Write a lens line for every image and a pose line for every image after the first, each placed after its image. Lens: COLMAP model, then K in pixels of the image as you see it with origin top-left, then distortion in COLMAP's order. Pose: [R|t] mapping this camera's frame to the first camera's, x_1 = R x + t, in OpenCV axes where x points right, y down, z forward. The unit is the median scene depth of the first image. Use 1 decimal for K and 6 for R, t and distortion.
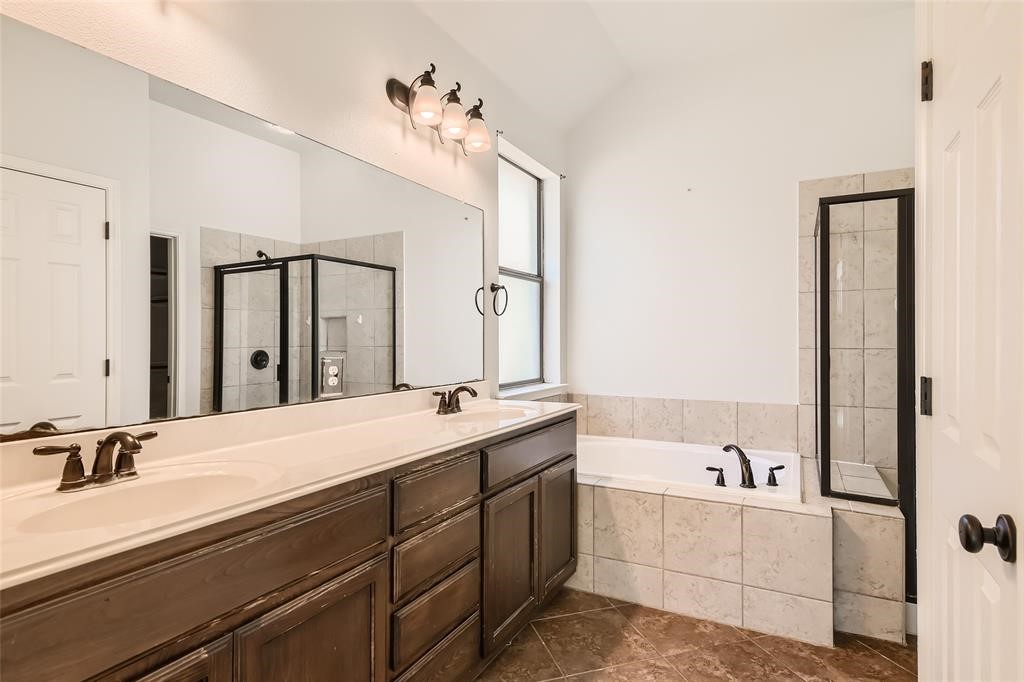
lens RADIAL K [[548.9, 0, 515.7], [0, 548.9, 326.0], [0, 0, 1]] dist [0.016795, -0.001441]
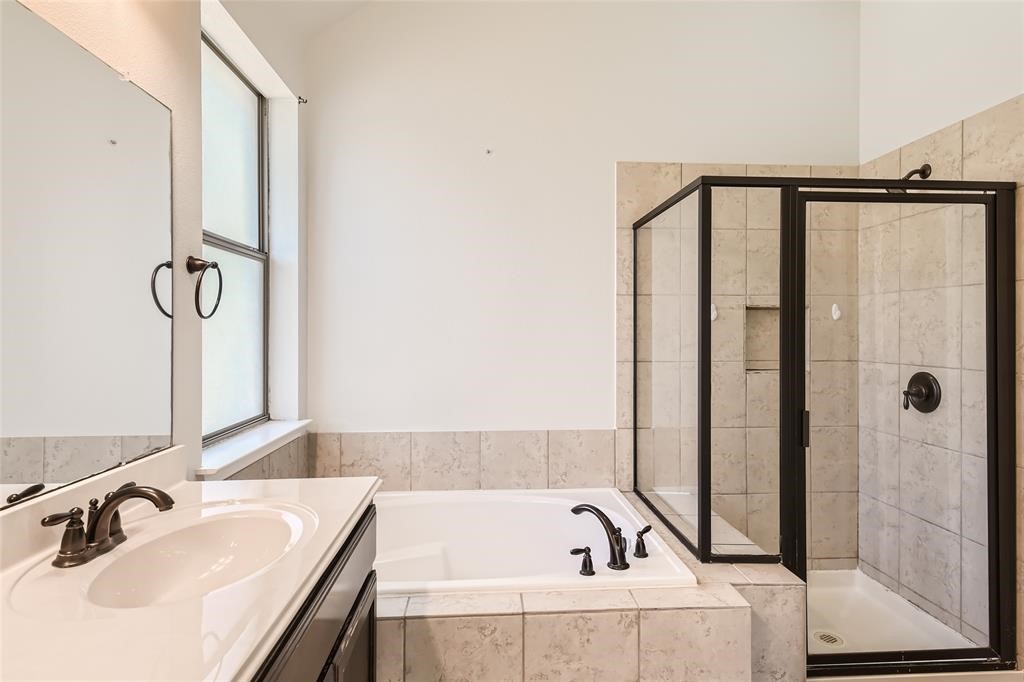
lens RADIAL K [[548.9, 0, 515.7], [0, 548.9, 326.0], [0, 0, 1]] dist [0.016795, -0.001441]
pose [[0.843875, 0.004603, 0.536520, -0.063528], [-0.015187, 0.999767, 0.015310, -0.024554], [-0.536325, -0.021068, 0.843749, 0.392823]]
